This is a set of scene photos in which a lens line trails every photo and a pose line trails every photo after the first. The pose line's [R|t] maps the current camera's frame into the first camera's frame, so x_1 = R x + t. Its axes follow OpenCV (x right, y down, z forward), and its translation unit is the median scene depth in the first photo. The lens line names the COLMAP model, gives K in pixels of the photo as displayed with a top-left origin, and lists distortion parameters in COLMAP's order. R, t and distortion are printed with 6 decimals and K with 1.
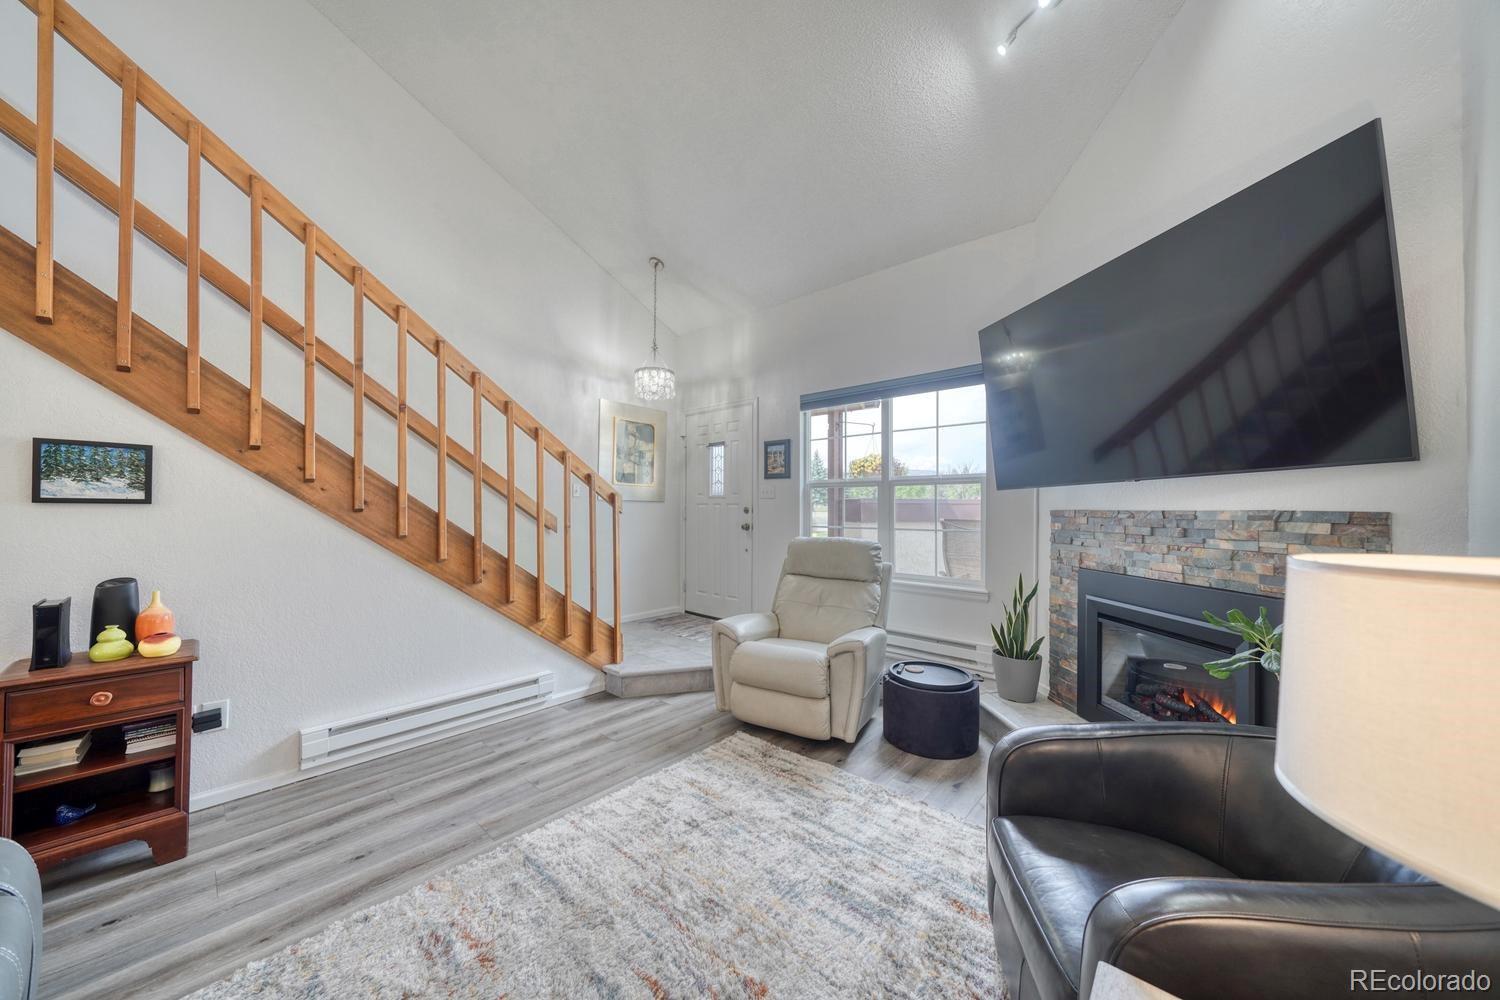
lens RADIAL K [[515.9, 0, 742.7], [0, 515.9, 504.7], [0, 0, 1]] dist [-0.001540, 0.000005]
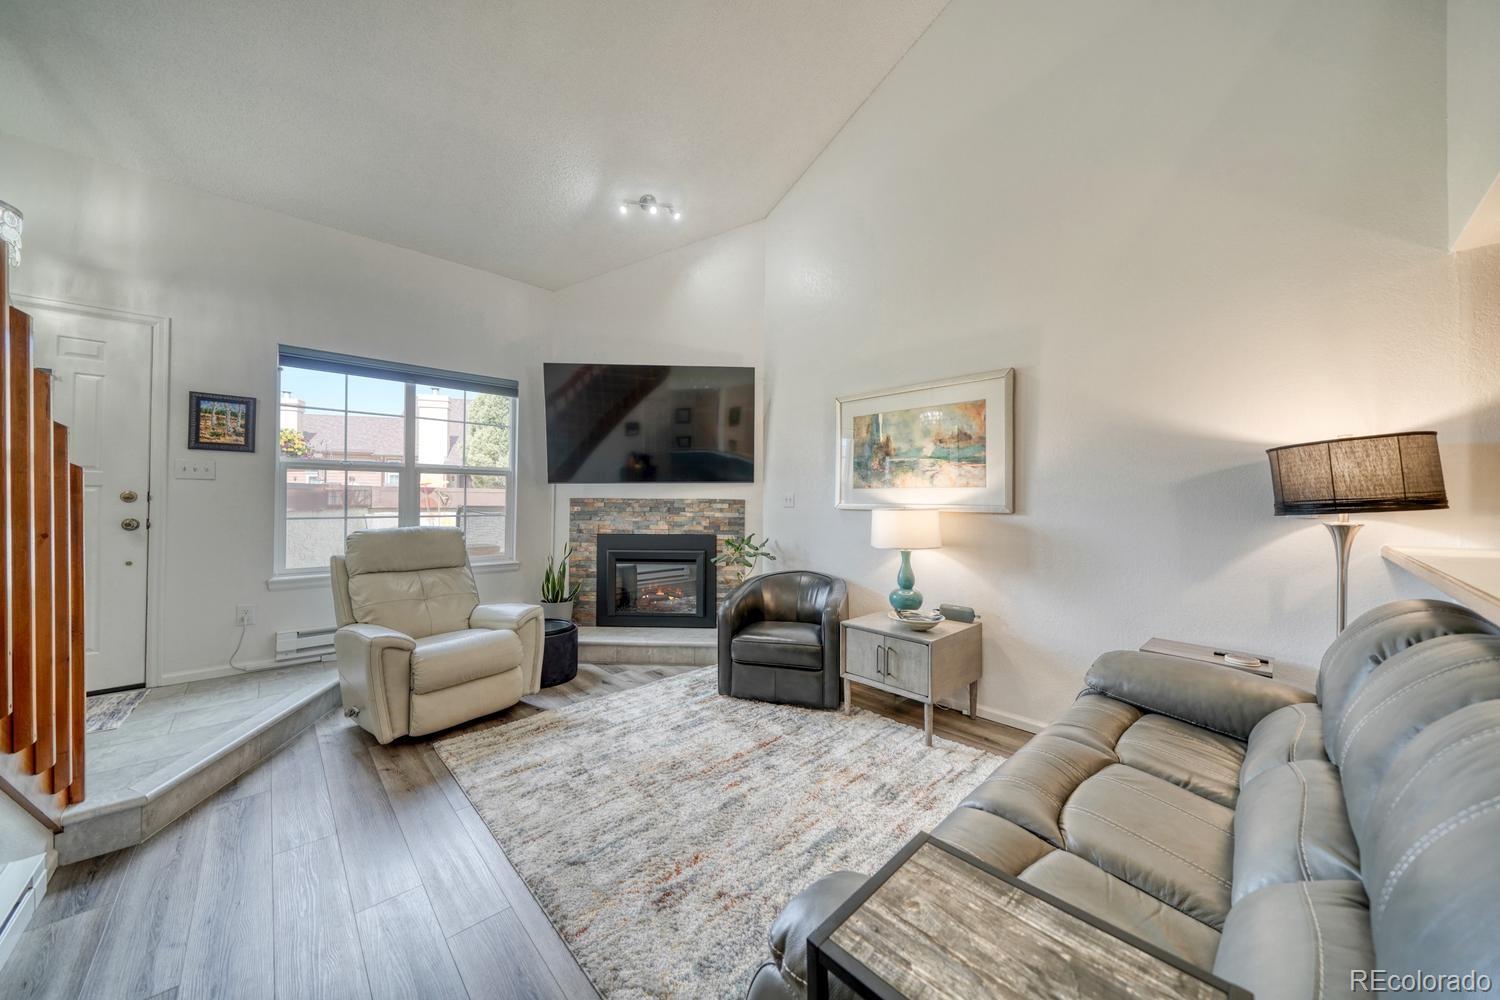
lens RADIAL K [[515.9, 0, 744.4], [0, 515.9, 496.1], [0, 0, 1]] dist [-0.001540, 0.000005]
pose [[0.086267, 0.004431, 0.996262, -0.893723], [-0.015169, 0.999880, -0.003134, 0.001821], [-0.996157, -0.014842, 0.086323, 0.404107]]
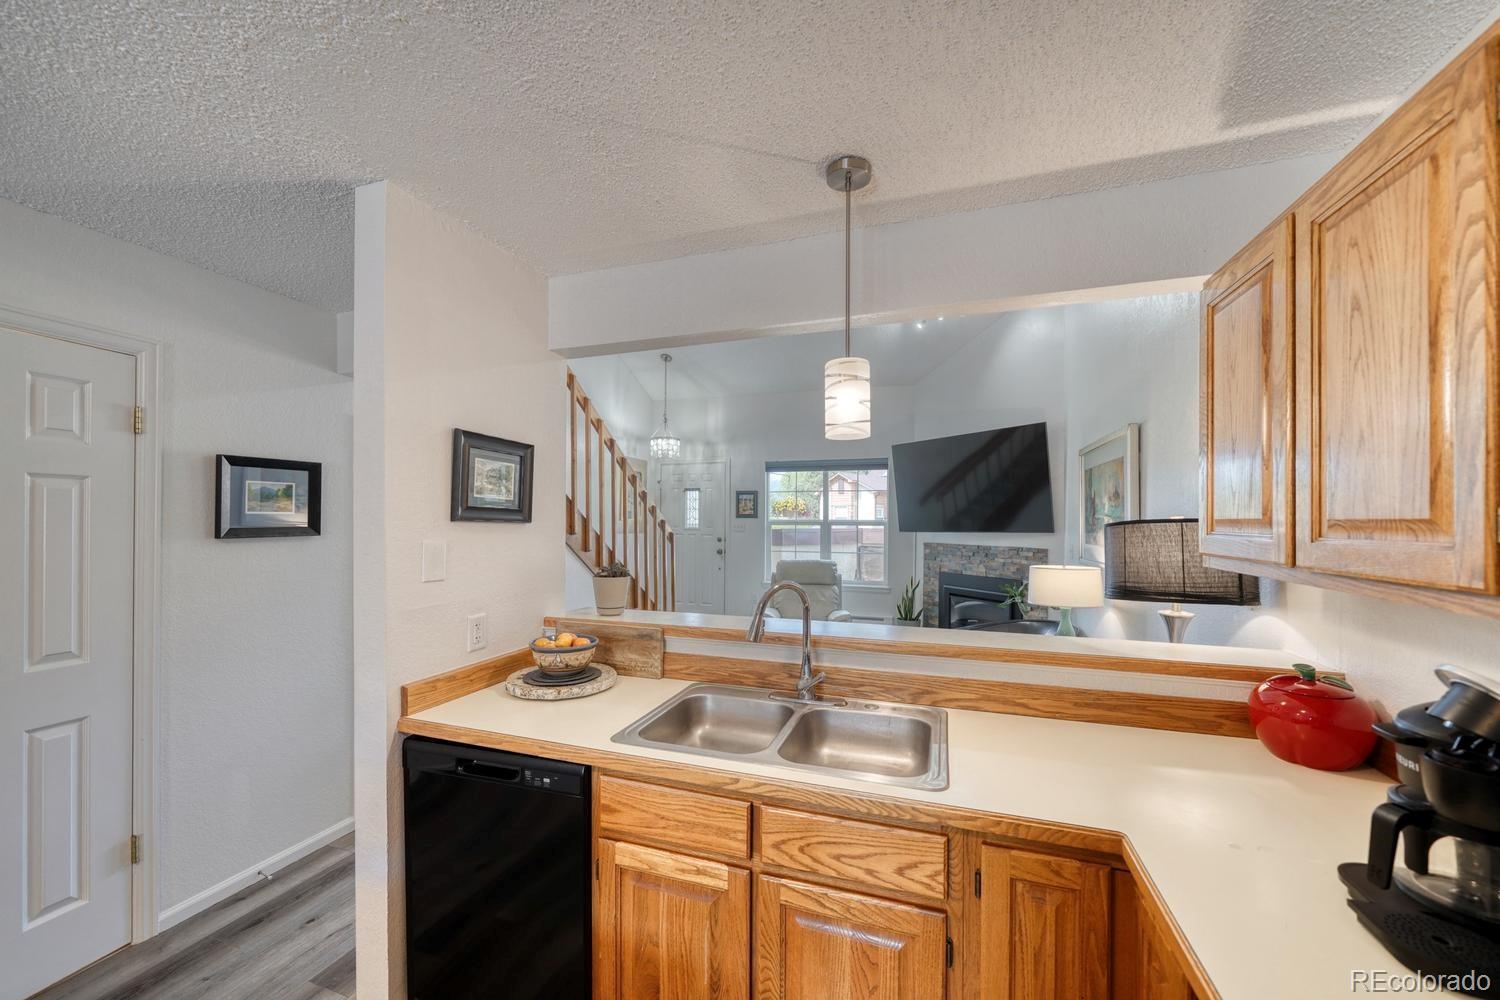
lens RADIAL K [[574.3, 0, 754.1], [0, 574.3, 516.3], [0, 0, 1]] dist [-0.008903, -0.000281]
pose [[0.913400, 0.005630, 0.407024, -0.900481], [-0.006346, 0.999980, 0.000410, -0.089028], [-0.407014, -0.002957, 0.913417, -0.731864]]
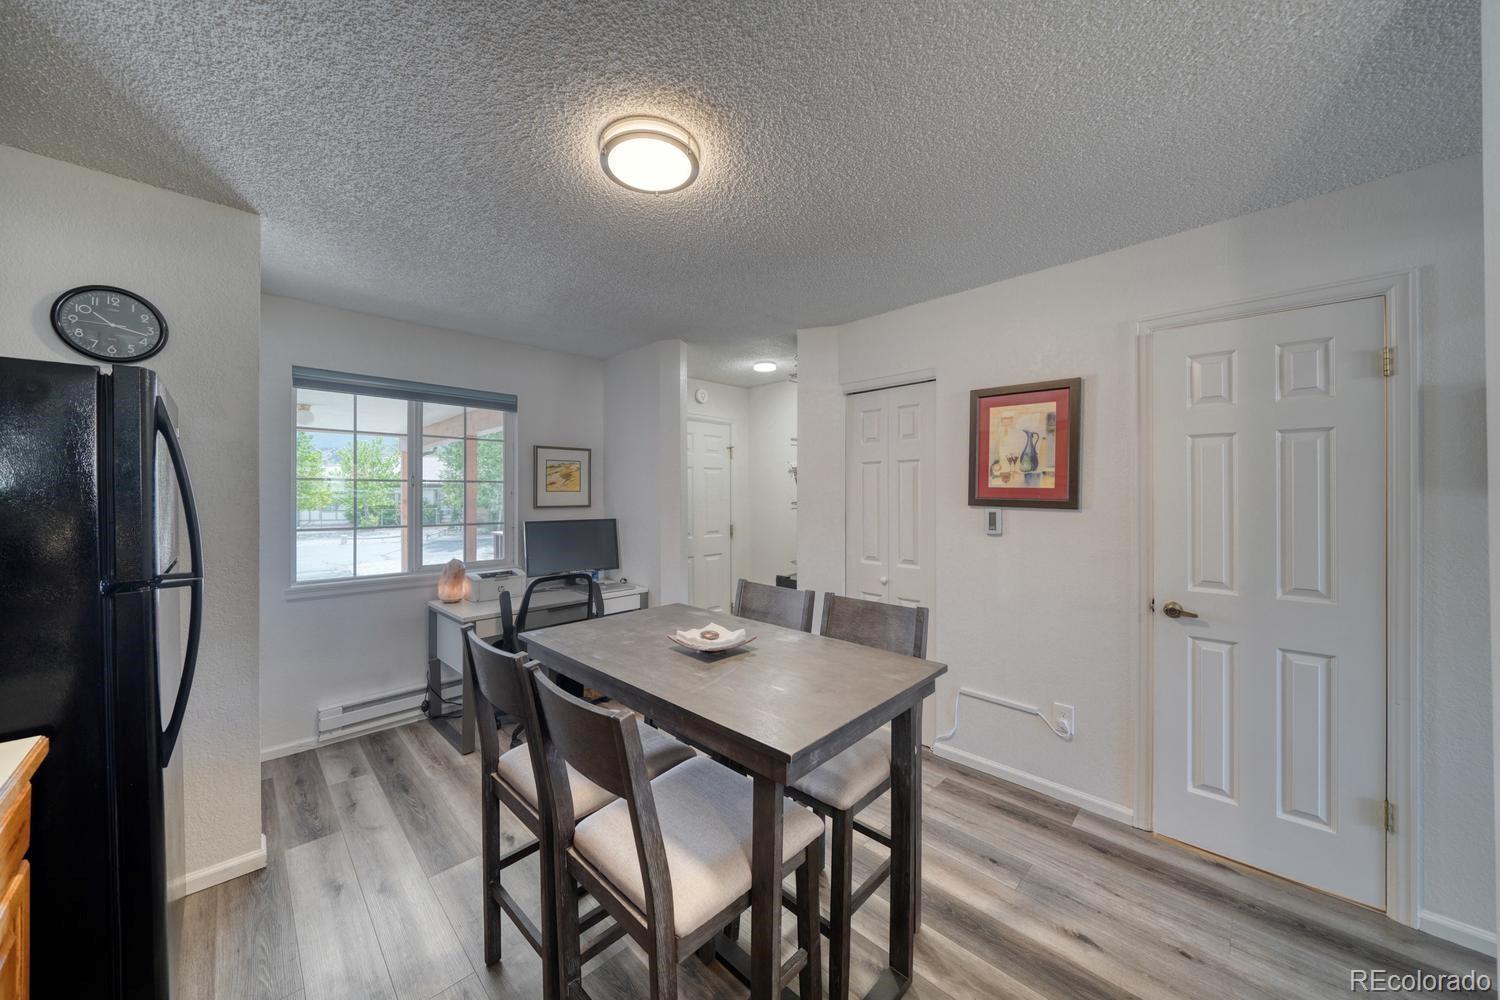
lens RADIAL K [[515.9, 0, 748.7], [0, 515.9, 492.2], [0, 0, 1]] dist [-0.001540, 0.000005]
pose [[-0.037319, -0.008112, -0.999270, -0.671087], [0.006309, 0.999945, -0.008353, -0.049582], [0.999283, -0.006616, -0.037266, -0.497929]]
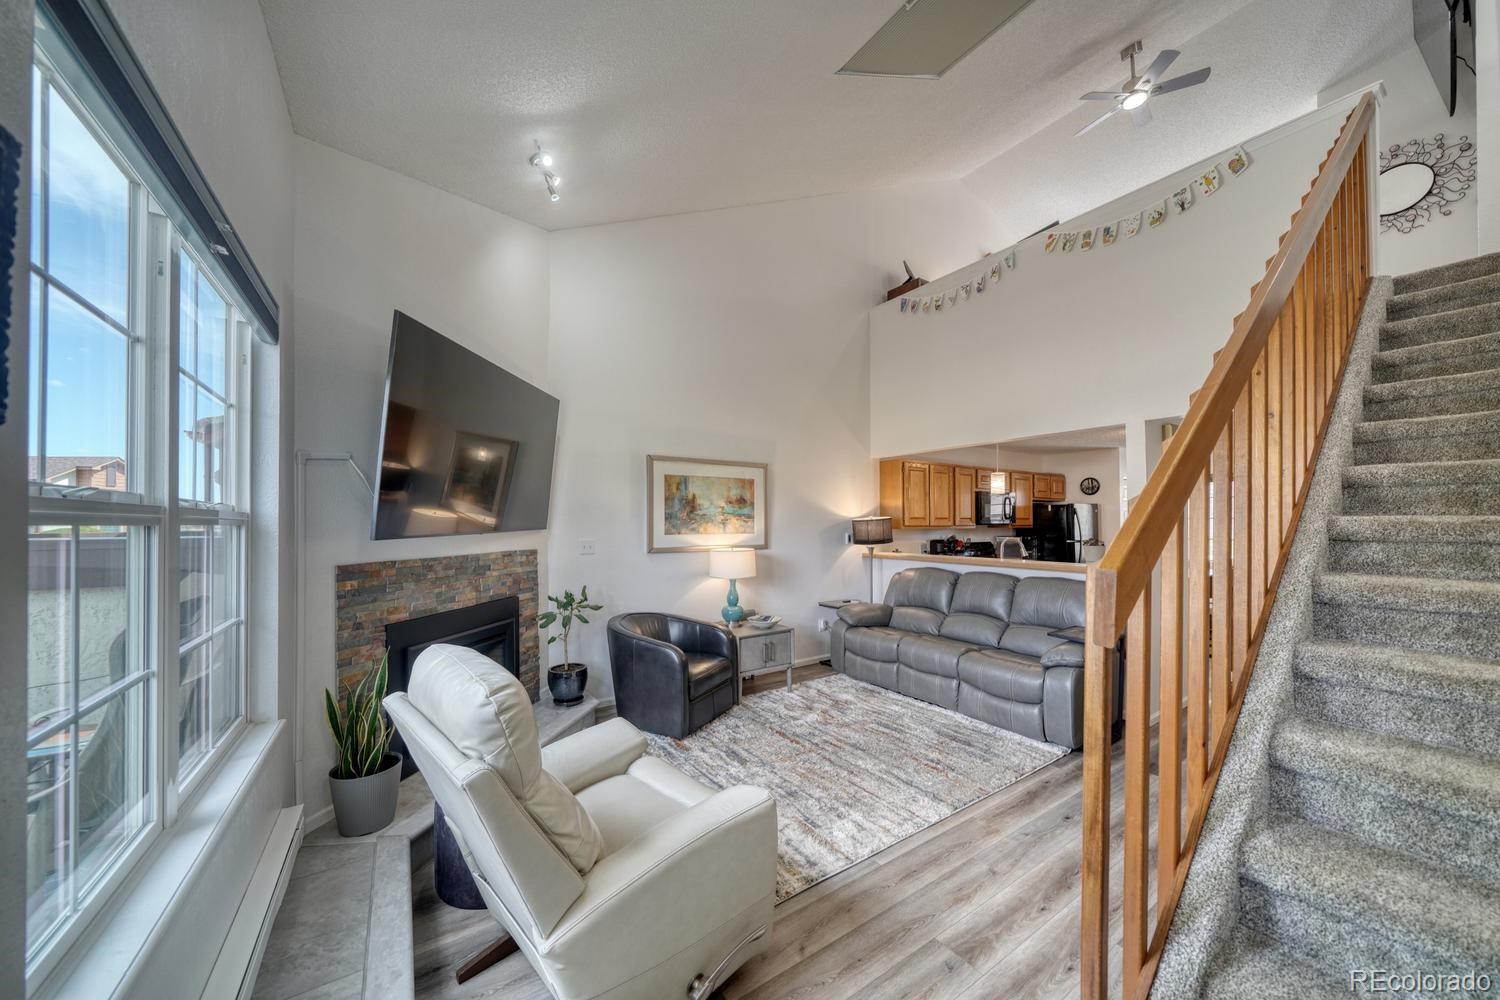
lens RADIAL K [[515.9, 0, 744.5], [0, 515.9, 513.9], [0, 0, 1]] dist [-0.001540, 0.000005]
pose [[-0.968989, 0.004777, 0.247057, -0.177303], [-0.001090, 0.999721, -0.023605, -0.052232], [-0.247101, -0.023142, -0.968713, 1.705290]]
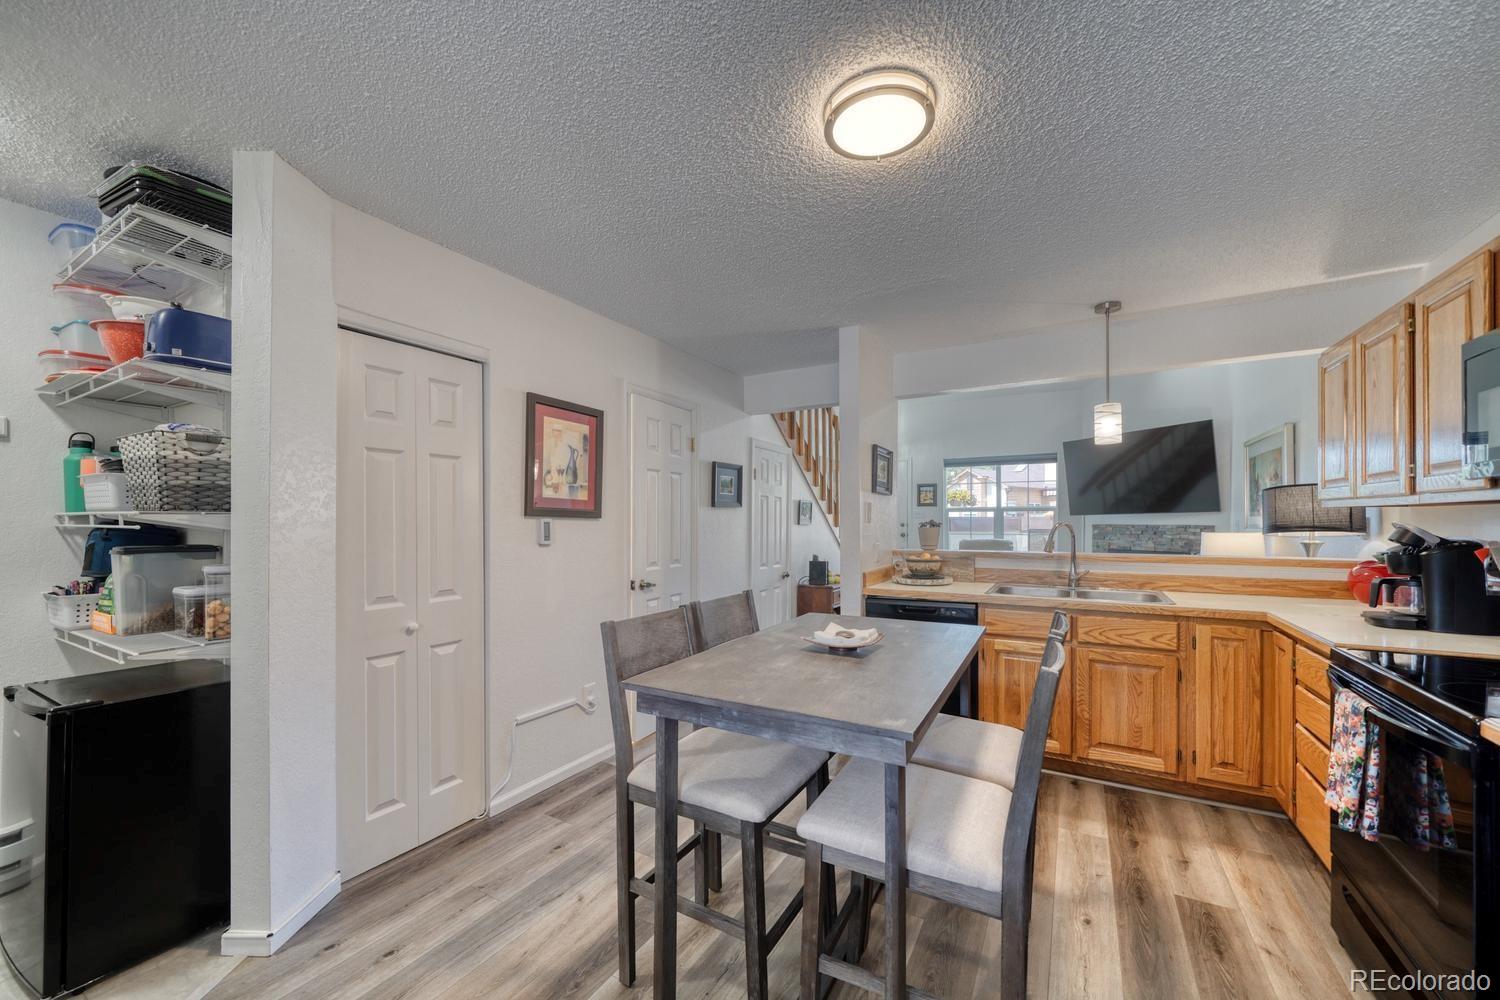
lens RADIAL K [[574.3, 0, 747.5], [0, 574.3, 517.3], [0, 0, 1]] dist [-0.008903, -0.000281]
pose [[0.976258, -0.001747, 0.216602, -1.489703], [0.001346, 0.999997, 0.001999, -0.029220], [-0.216605, -0.001660, 0.976258, -1.167296]]
